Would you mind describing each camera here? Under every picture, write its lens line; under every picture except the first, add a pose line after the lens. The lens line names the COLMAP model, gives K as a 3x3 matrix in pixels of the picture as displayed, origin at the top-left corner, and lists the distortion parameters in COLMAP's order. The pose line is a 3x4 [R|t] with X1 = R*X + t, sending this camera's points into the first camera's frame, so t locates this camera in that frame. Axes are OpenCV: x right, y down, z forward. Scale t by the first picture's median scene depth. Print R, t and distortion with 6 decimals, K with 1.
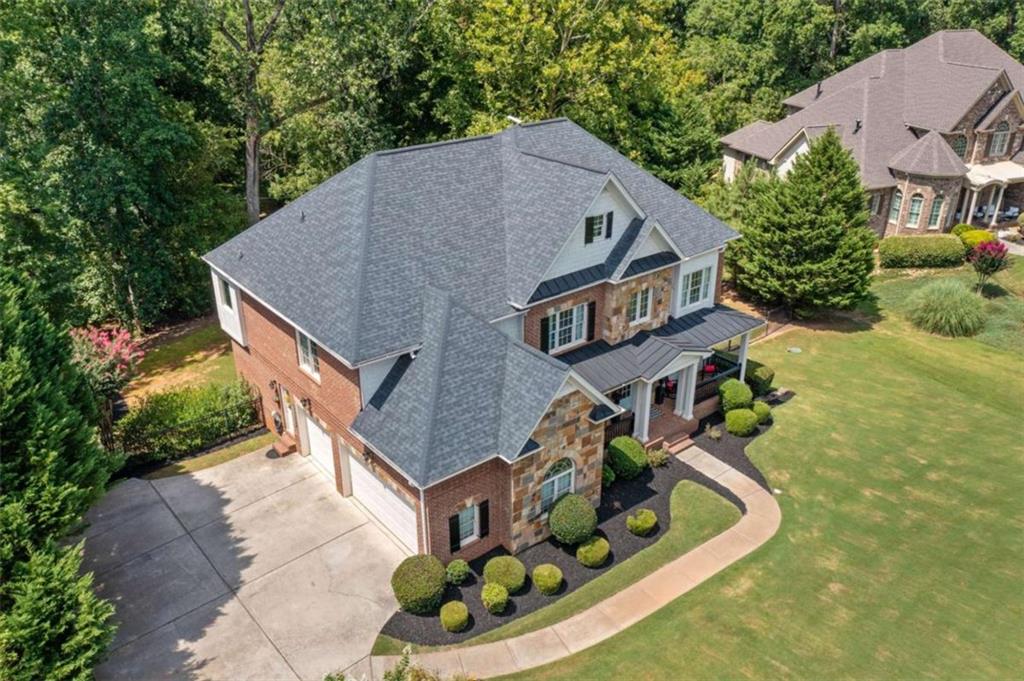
lens RADIAL K [[795.6, 0, 511.4], [0, 795.6, 339.8], [0, 0, 1]] dist [-0.010777, -0.009486]
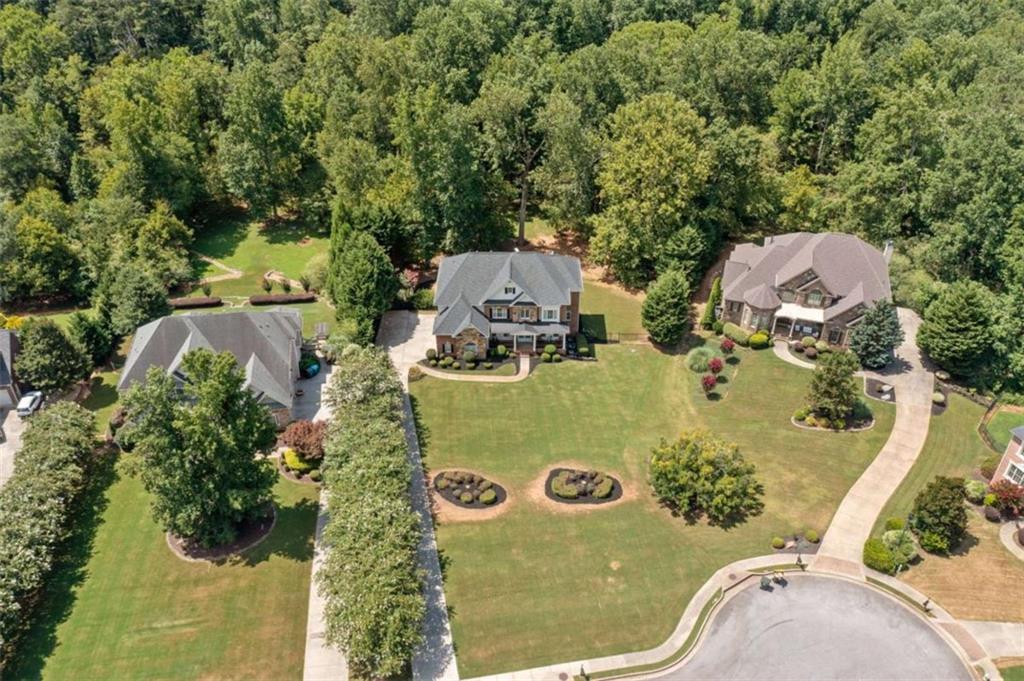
lens RADIAL K [[795.6, 0, 507.7], [0, 795.6, 338.5], [0, 0, 1]] dist [-0.010777, -0.009486]
pose [[0.768365, 0.369553, -0.522538, 2.109332], [-0.271880, 0.927591, 0.256233, -0.876332], [0.579393, -0.054812, 0.813203, -2.019950]]
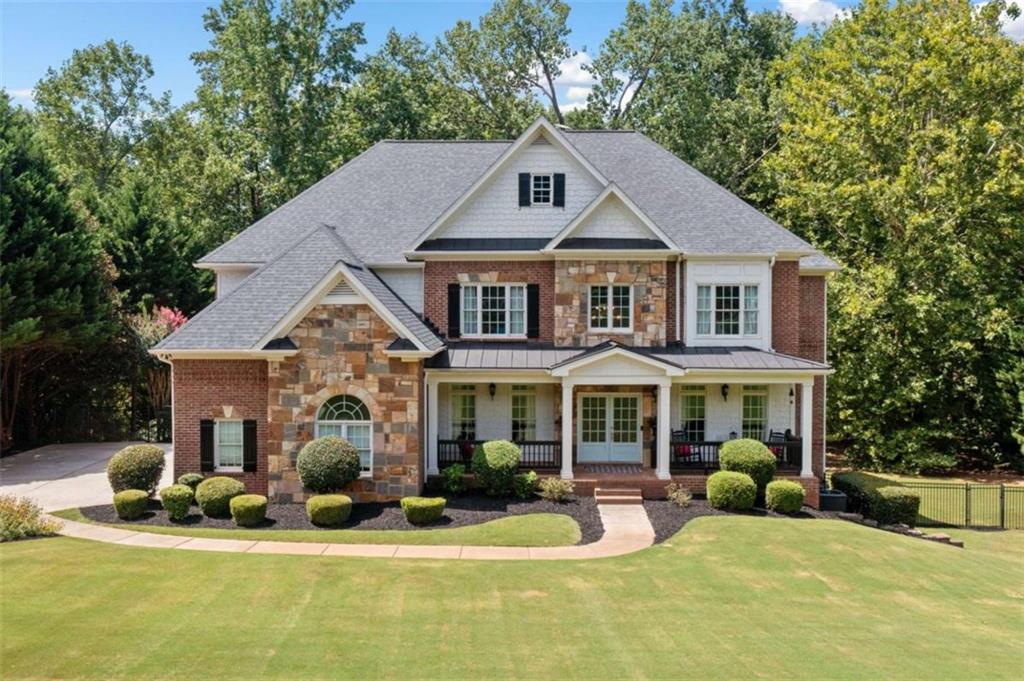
lens RADIAL K [[976.2, 0, 516.3], [0, 976.2, 336.9], [0, 0, 1]] dist [-0.019520, 0.000000]
pose [[0.772822, 0.024120, -0.634164, 0.730999], [-0.273601, 0.914304, -0.298648, 0.305432], [0.572616, 0.404309, 0.713194, 0.324865]]
